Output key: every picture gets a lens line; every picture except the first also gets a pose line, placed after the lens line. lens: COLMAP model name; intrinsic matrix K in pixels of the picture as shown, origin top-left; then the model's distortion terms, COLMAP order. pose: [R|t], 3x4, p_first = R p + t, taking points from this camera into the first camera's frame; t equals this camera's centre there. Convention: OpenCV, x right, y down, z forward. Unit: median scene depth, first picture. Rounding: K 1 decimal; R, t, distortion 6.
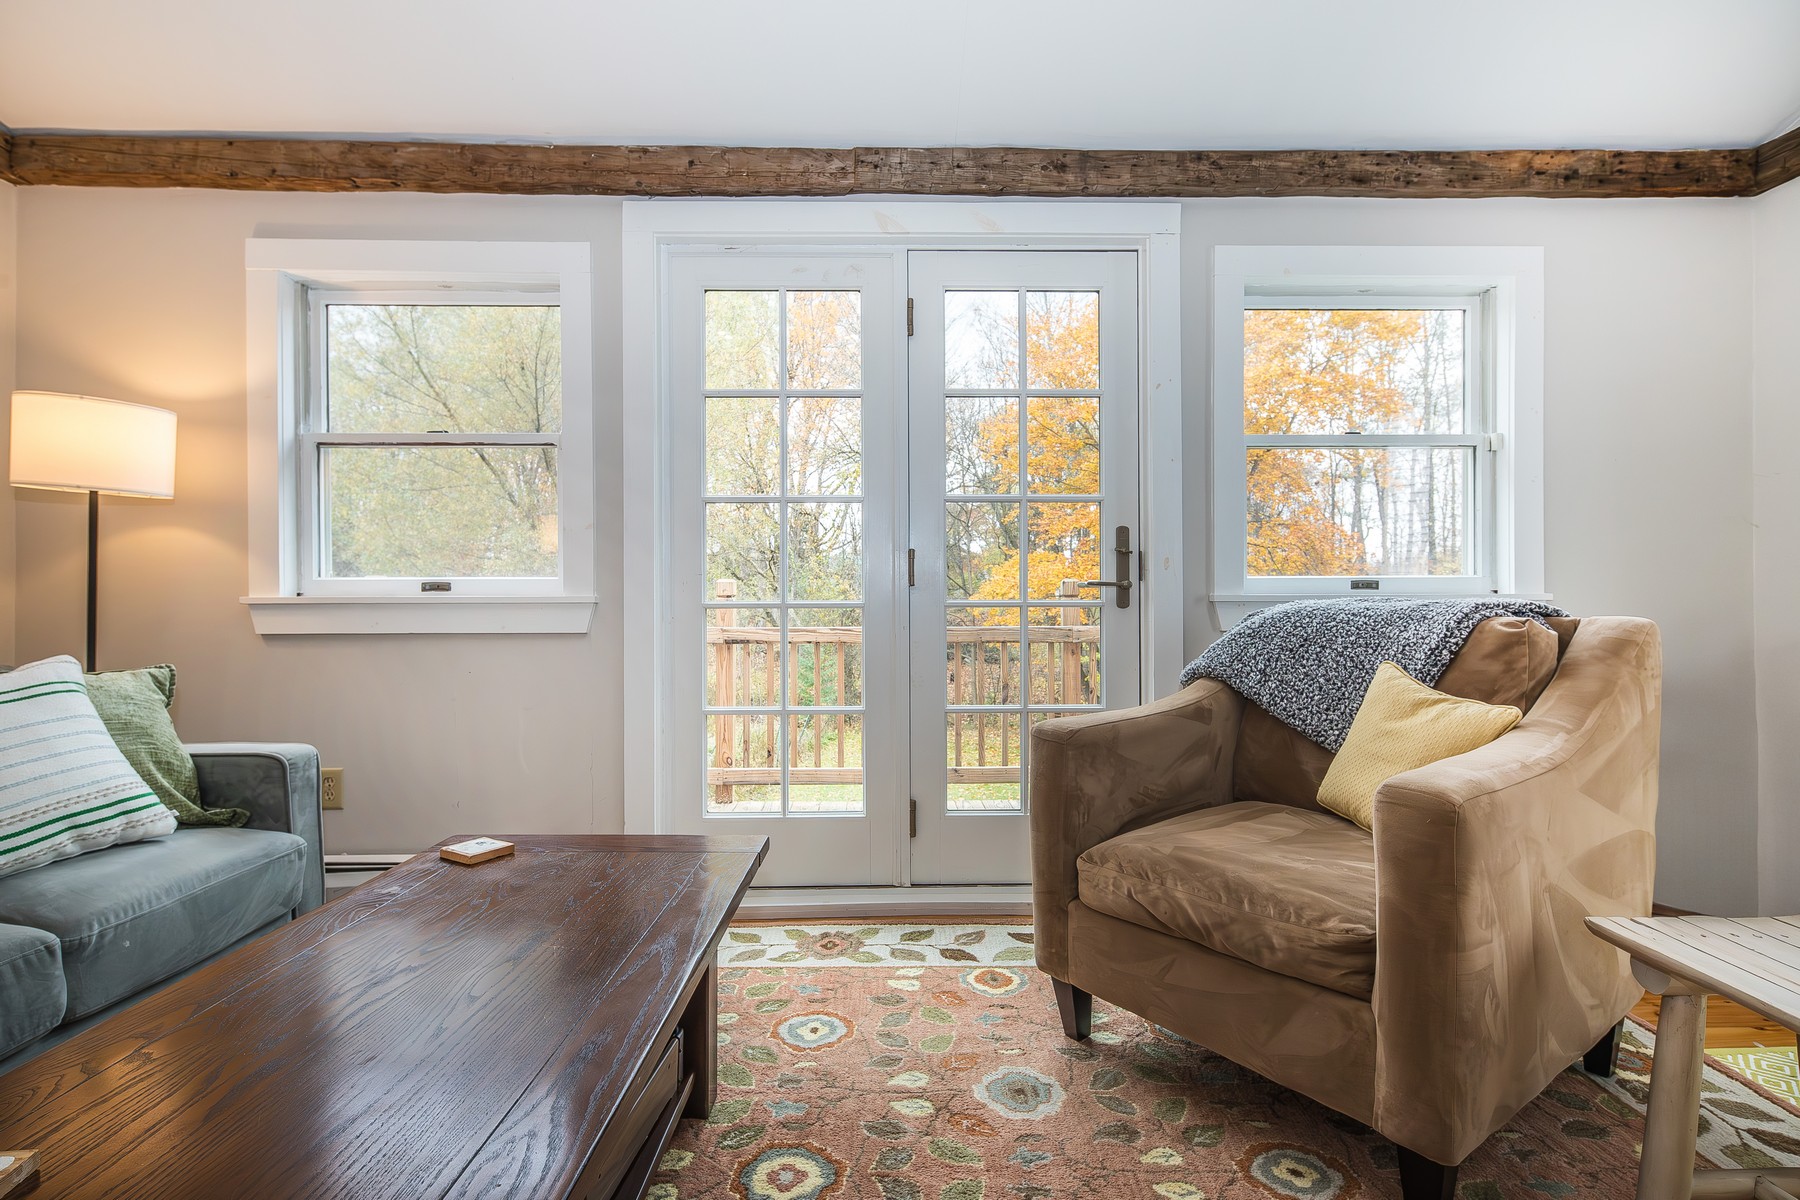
lens RADIAL K [[889.8, 0, 905.2], [0, 889.8, 593.7], [0, 0, 1]] dist [0.006602, -0.000892]
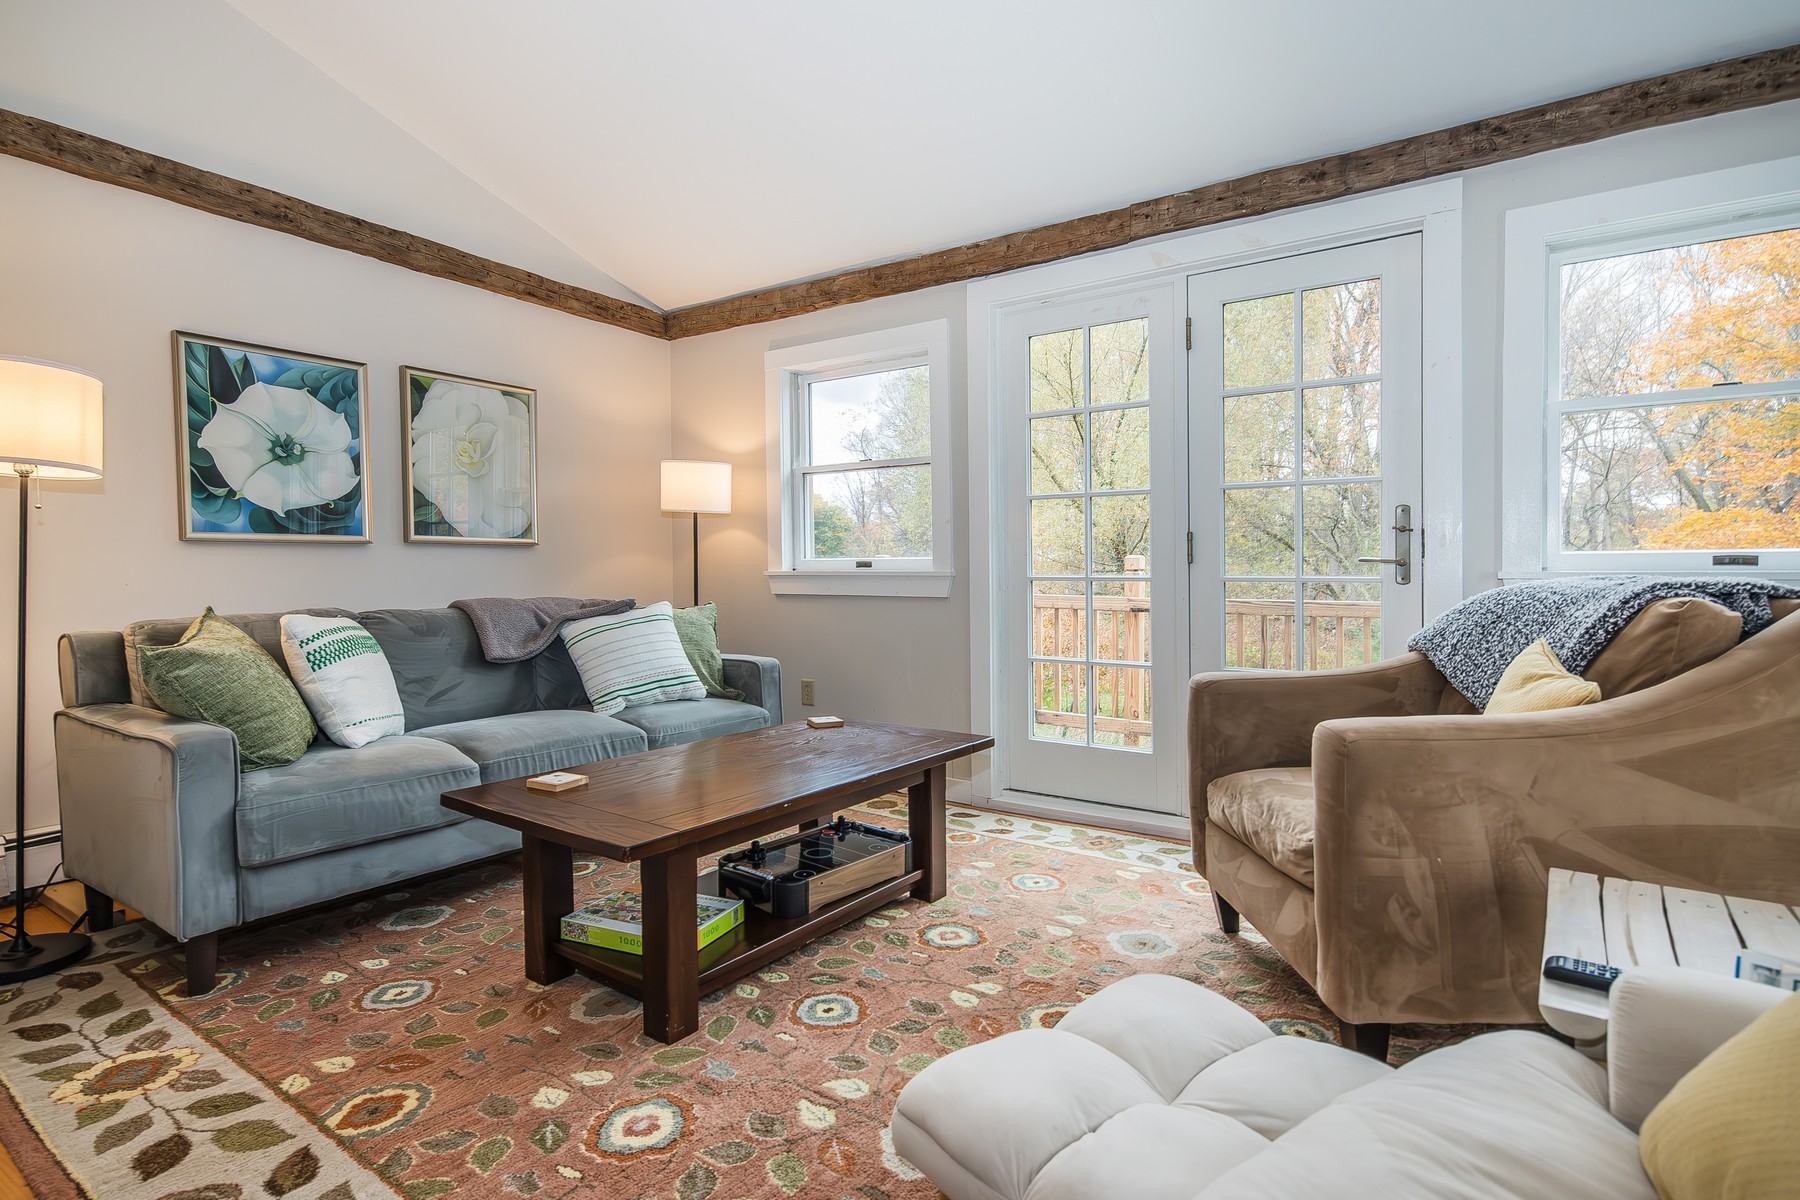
lens RADIAL K [[889.8, 0, 905.2], [0, 889.8, 593.7], [0, 0, 1]] dist [0.006602, -0.000892]
pose [[0.819851, 0.017853, -0.572299, 0.431622], [0.000807, 0.999477, 0.032335, -0.007735], [0.572577, -0.026972, 0.819407, -0.209006]]
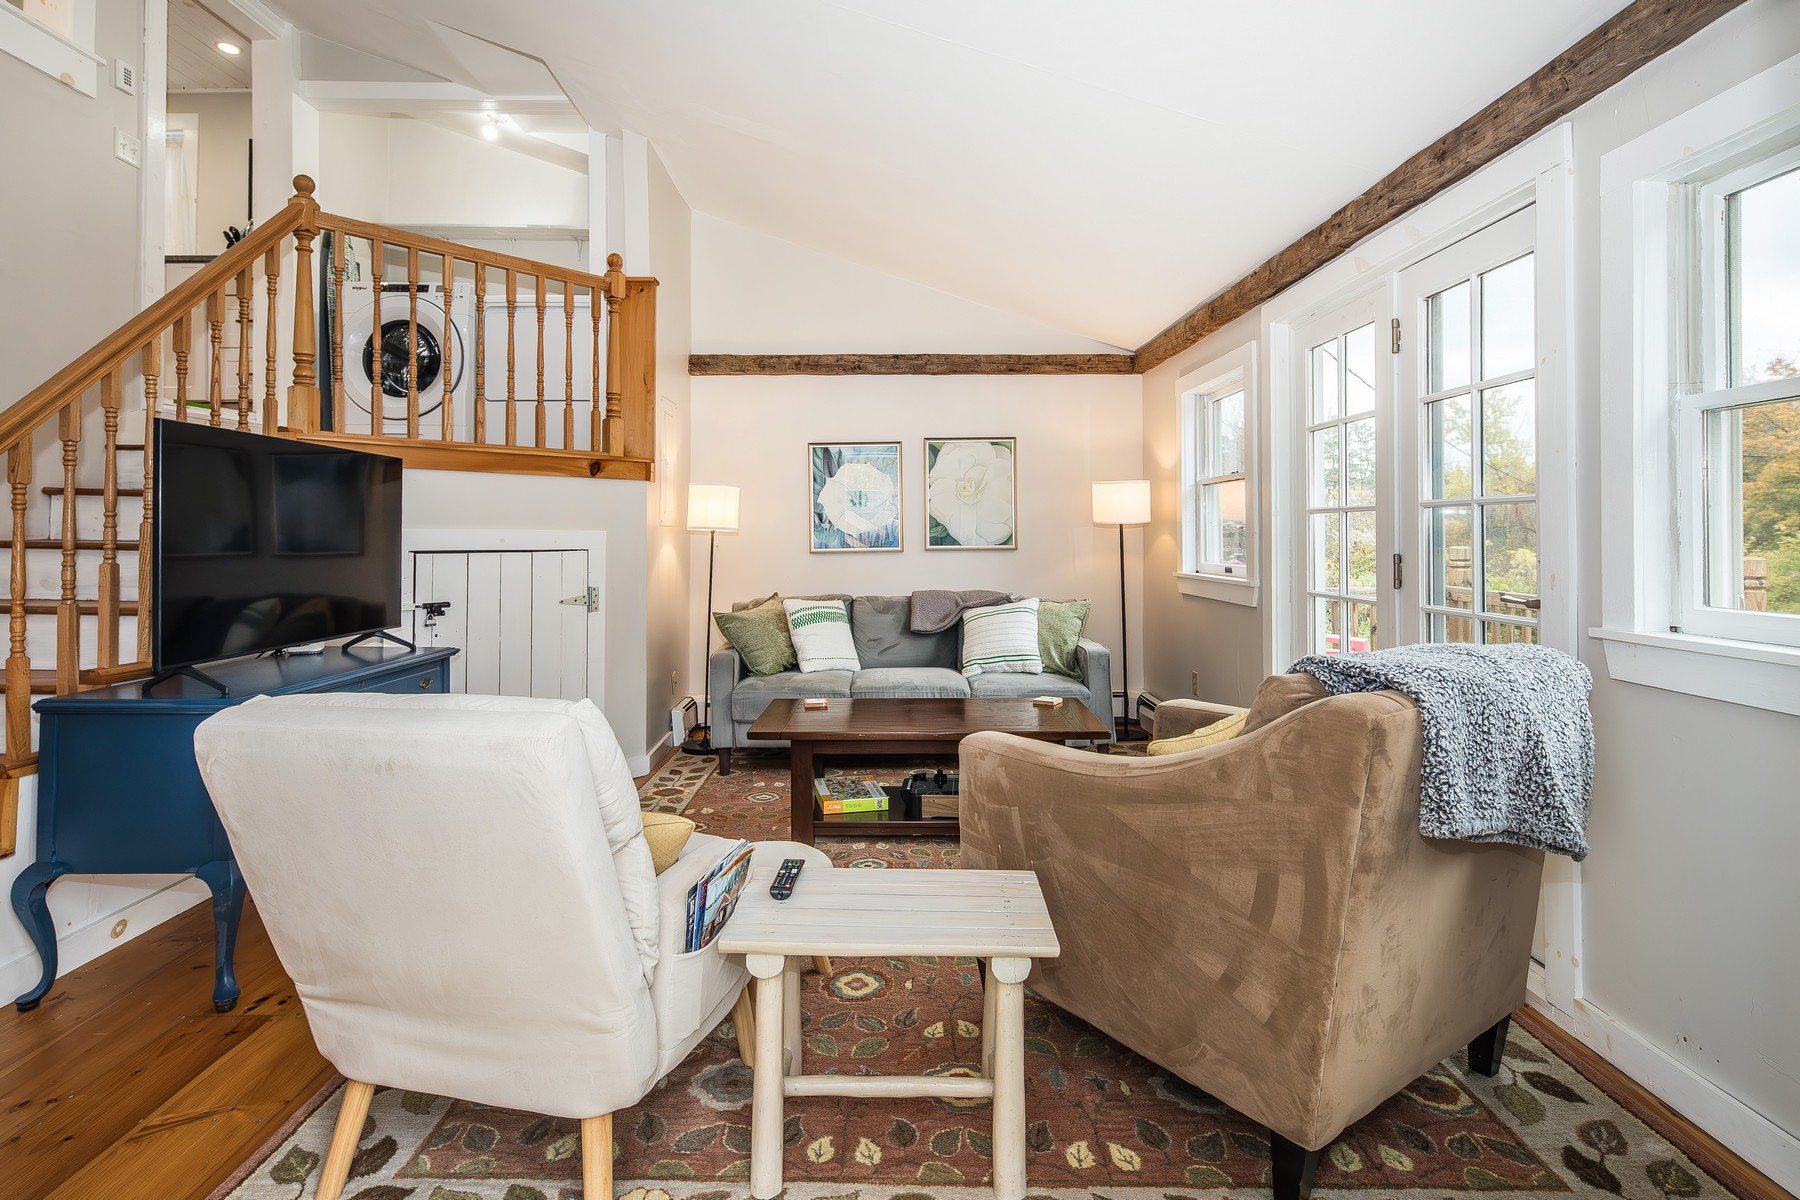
lens RADIAL K [[947.8, 0, 906.6], [0, 947.8, 524.9], [0, 0, 1]] dist [-0.000651, 0.000139]
pose [[-0.016565, -0.001607, -0.999861, 1.315114], [0.014639, 0.999891, -0.001849, -0.103255], [0.999756, -0.014668, -0.016540, 0.488528]]
